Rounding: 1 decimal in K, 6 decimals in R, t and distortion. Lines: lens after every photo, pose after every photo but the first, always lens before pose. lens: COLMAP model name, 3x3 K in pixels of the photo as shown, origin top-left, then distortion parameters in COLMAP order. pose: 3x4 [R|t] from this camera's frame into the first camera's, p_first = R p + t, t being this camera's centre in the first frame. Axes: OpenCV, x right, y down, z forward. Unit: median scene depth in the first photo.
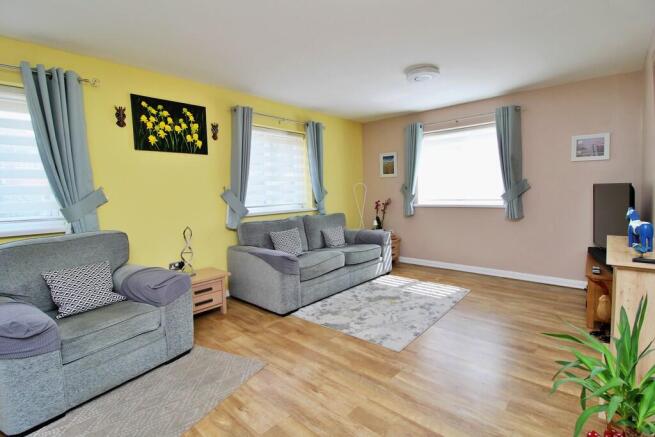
lens RADIAL K [[312.3, 0, 331.2], [0, 312.3, 215.6], [0, 0, 1]] dist [0.003970, -0.000399]
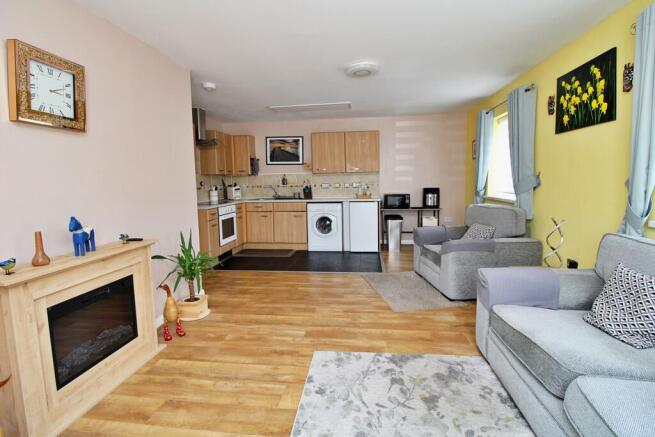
lens RADIAL K [[312.3, 0, 330.5], [0, 312.3, 214.3], [0, 0, 1]] dist [0.003970, -0.000399]
pose [[-0.819226, 0.101043, -0.564499, 0.540375], [-0.011412, 0.981288, 0.192207, -0.137007], [0.573358, 0.163903, -0.802743, 1.375094]]
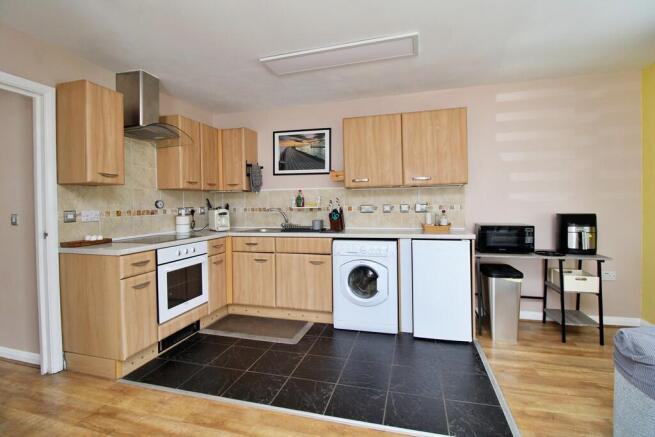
lens RADIAL K [[312.3, 0, 333.1], [0, 312.3, 207.6], [0, 0, 1]] dist [0.003970, -0.000399]
pose [[-0.893781, 0.041898, -0.446543, 0.294556], [-0.001091, 0.995421, 0.095581, -0.091552], [0.448503, 0.085916, -0.889642, 1.034406]]
